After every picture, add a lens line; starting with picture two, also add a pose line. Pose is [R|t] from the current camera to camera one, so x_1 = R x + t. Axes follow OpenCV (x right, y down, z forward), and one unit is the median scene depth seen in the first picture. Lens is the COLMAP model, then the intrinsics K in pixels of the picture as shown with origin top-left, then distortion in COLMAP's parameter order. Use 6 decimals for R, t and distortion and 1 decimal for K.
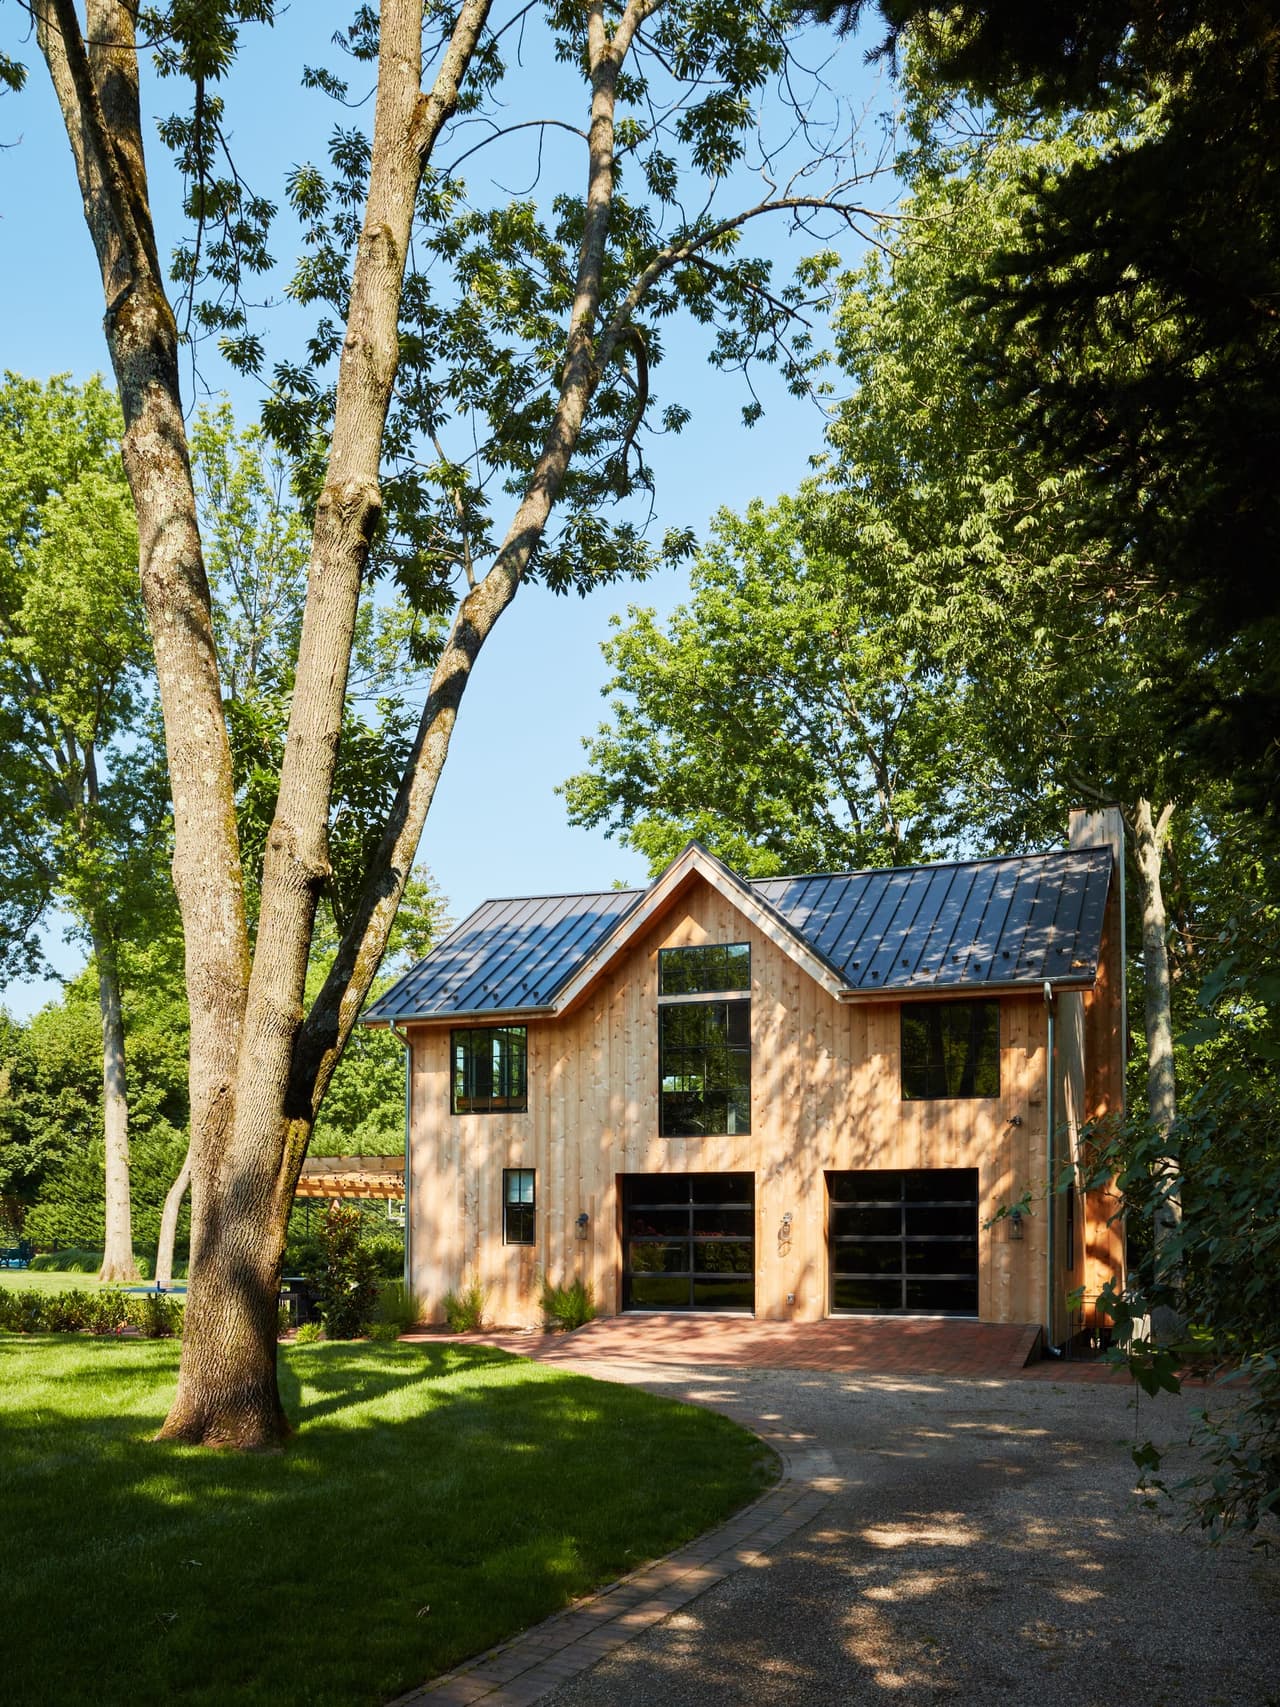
lens RADIAL K [[2030.0, 0, 640.5], [0, 2030.0, 803.5], [0, 0, 1]] dist [-0.006772, -0.015688]
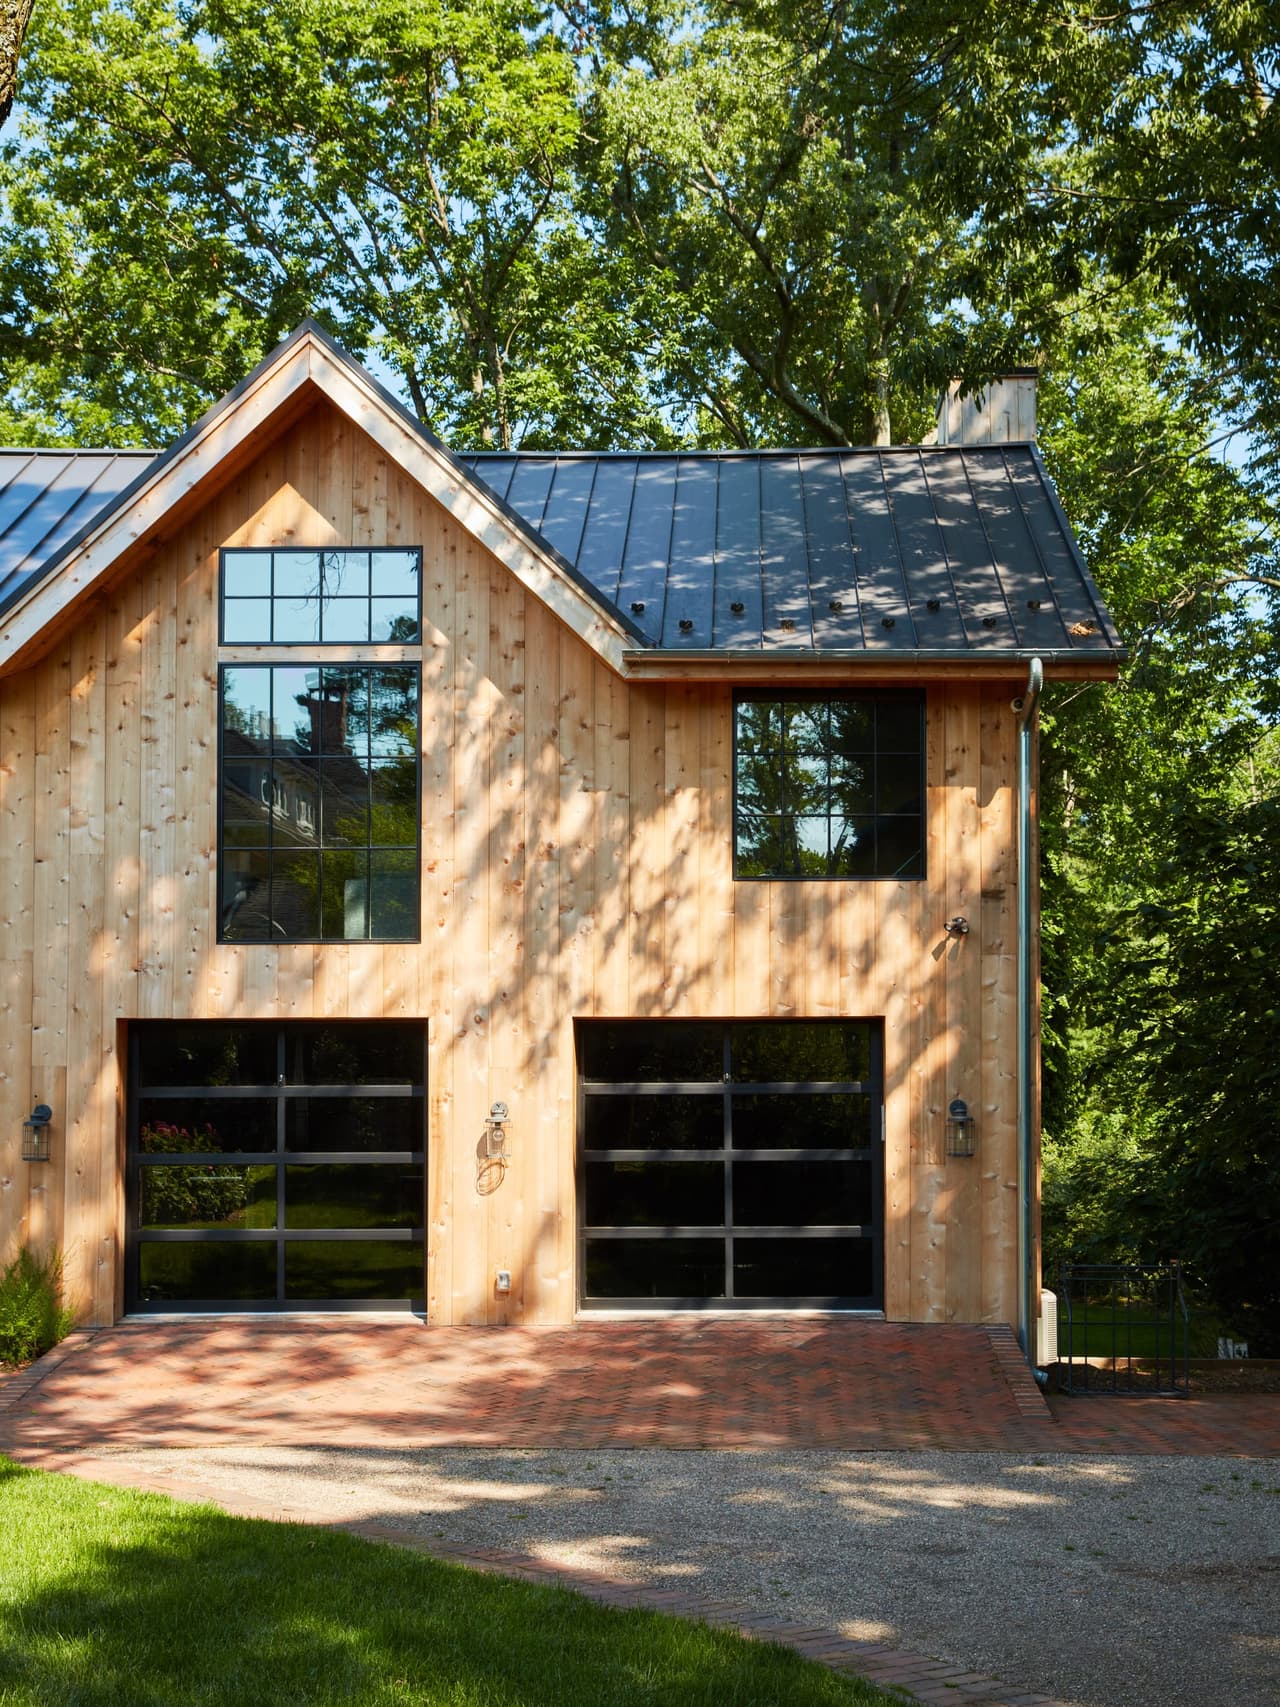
lens RADIAL K [[2352.9, 0, 640.0], [0, 2352.9, 853.5], [0, 0, 1]] dist [0.031133, 0.024135]
pose [[0.917890, 0.044800, 0.394298, -0.120410], [-0.079903, 0.994122, 0.073053, 0.100267], [-0.388708, -0.098560, 0.916074, 0.487411]]
